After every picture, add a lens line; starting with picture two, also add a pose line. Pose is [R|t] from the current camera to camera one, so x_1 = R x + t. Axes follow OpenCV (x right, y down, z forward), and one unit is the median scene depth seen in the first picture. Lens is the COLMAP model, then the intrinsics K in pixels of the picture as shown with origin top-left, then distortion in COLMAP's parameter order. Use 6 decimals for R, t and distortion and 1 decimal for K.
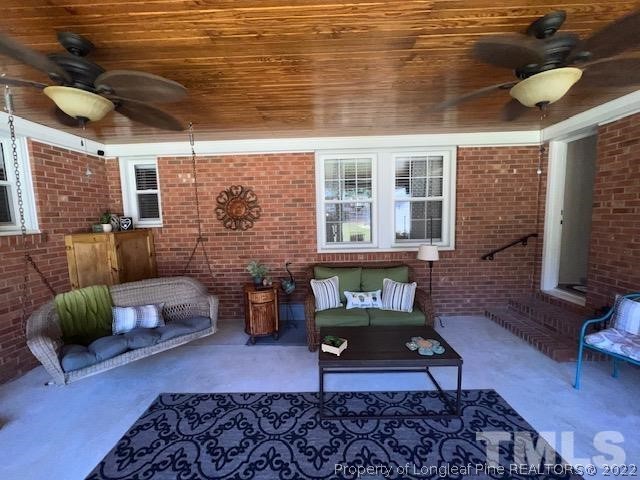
lens RADIAL K [[257.7, 0, 320.0], [0, 257.7, 240.0], [0, 0, 1]] dist [-0.002104, -0.000026]
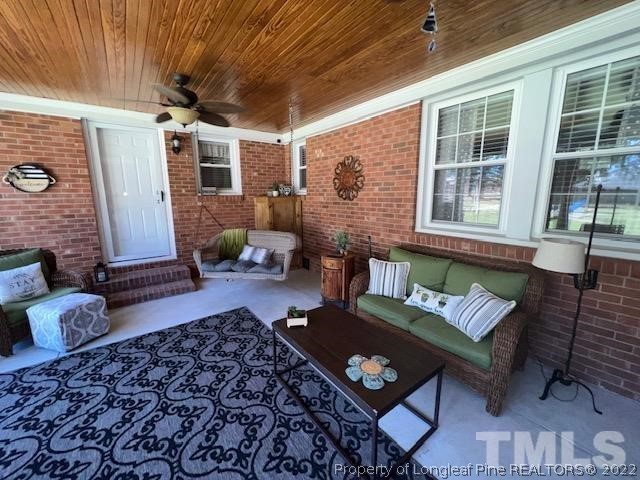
lens RADIAL K [[257.7, 0, 320.0], [0, 257.7, 240.0], [0, 0, 1]] dist [-0.002104, -0.000026]
pose [[0.617170, 0.161864, -0.770001, 0.469133], [-0.087030, 0.986650, 0.137650, -0.011883], [0.782002, -0.017941, 0.623018, 0.272063]]
